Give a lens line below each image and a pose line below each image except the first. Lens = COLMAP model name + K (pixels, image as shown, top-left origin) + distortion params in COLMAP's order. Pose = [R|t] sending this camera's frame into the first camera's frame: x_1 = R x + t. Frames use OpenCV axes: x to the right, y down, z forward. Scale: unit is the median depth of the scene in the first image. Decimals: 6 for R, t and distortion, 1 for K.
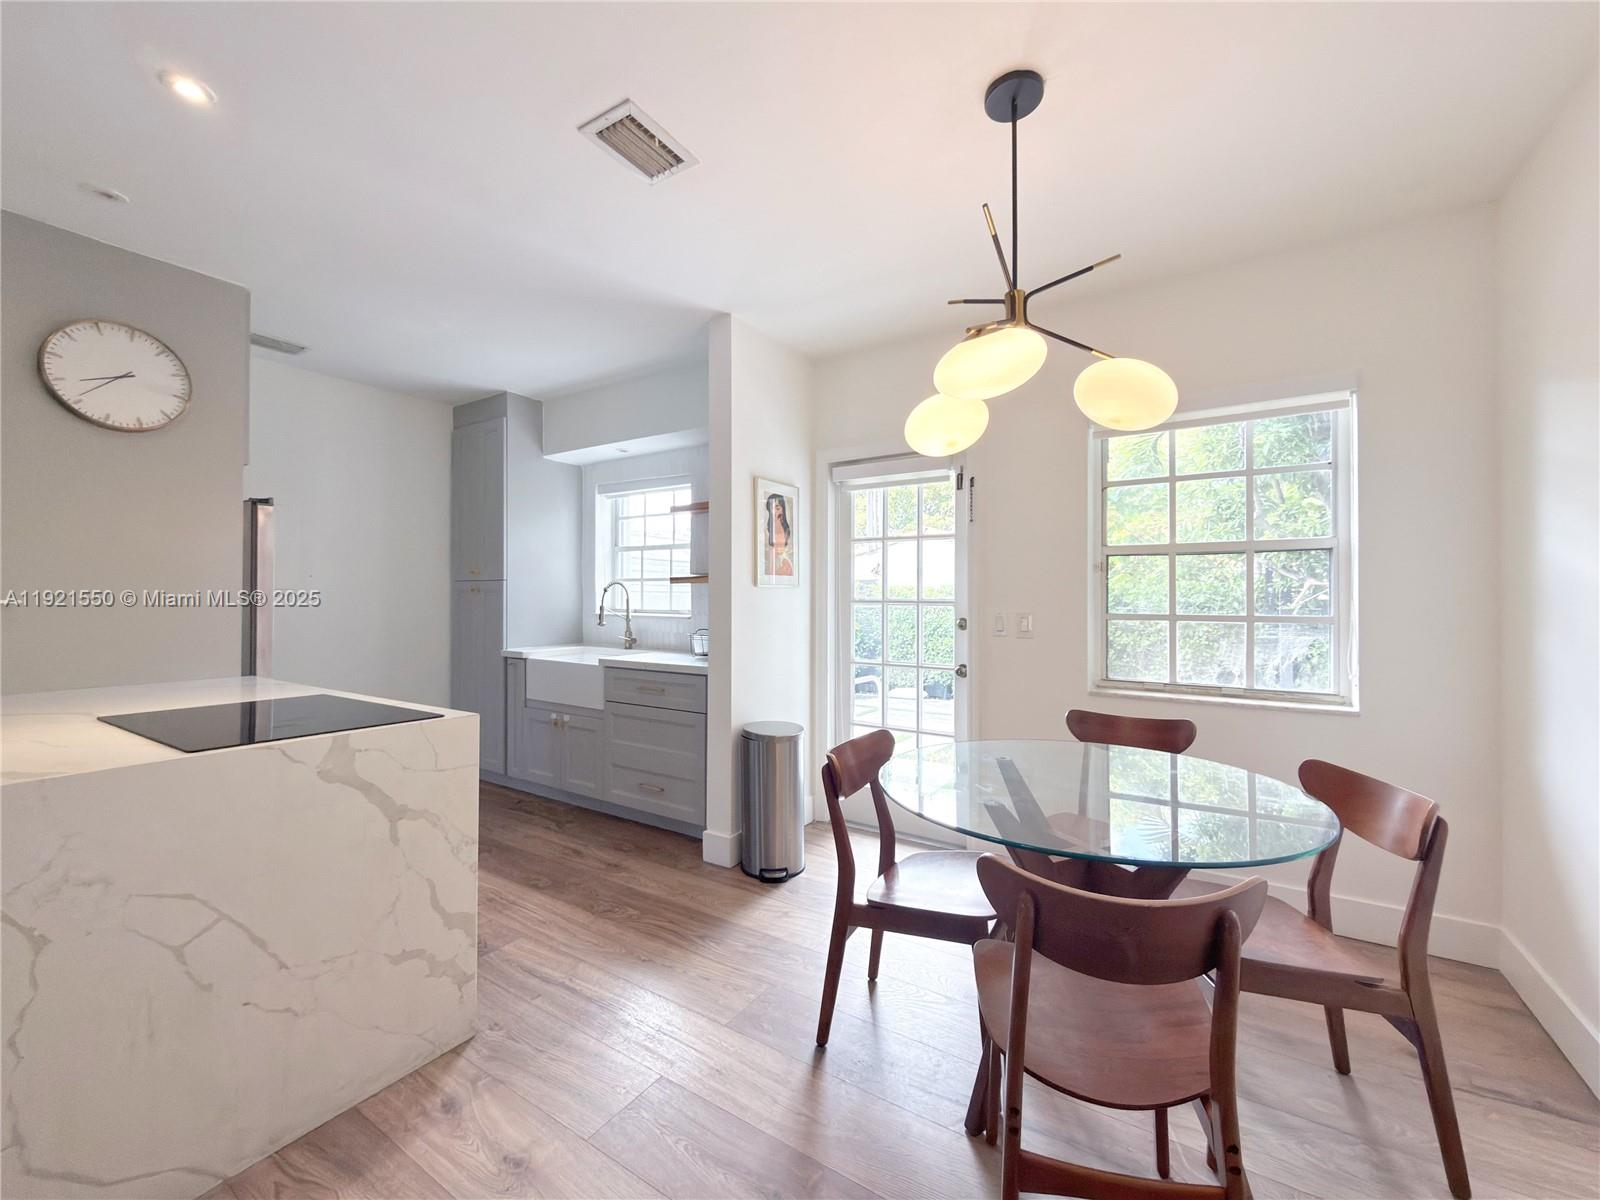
lens RADIAL K [[656.4, 0, 800.1], [0, 656.4, 598.1], [0, 0, 1]] dist [0.000212, -0.000223]
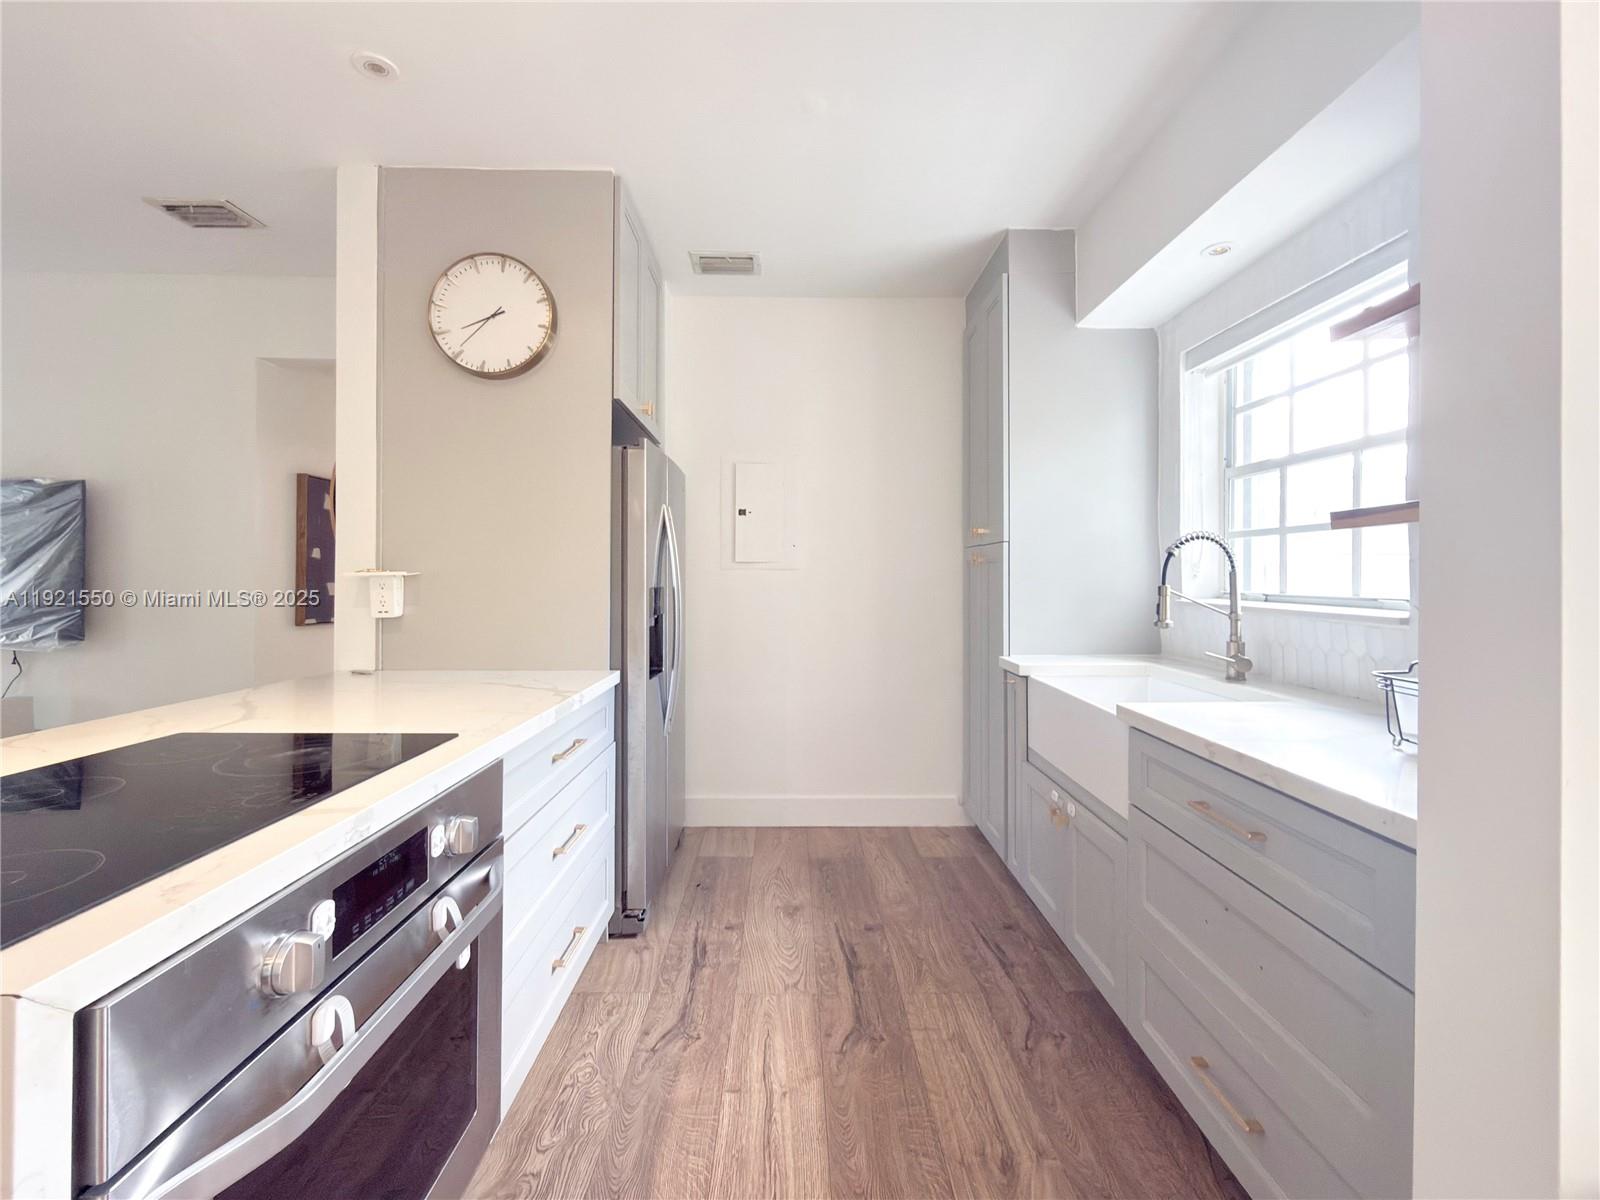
lens RADIAL K [[656.4, 0, 803.7], [0, 656.4, 581.4], [0, 0, 1]] dist [0.000212, -0.000223]
pose [[0.554413, 0.000455, -0.832242, -0.049172], [-0.000140, 1.000000, 0.000454, 0.008643], [0.832242, -0.000135, 0.554413, 0.510972]]
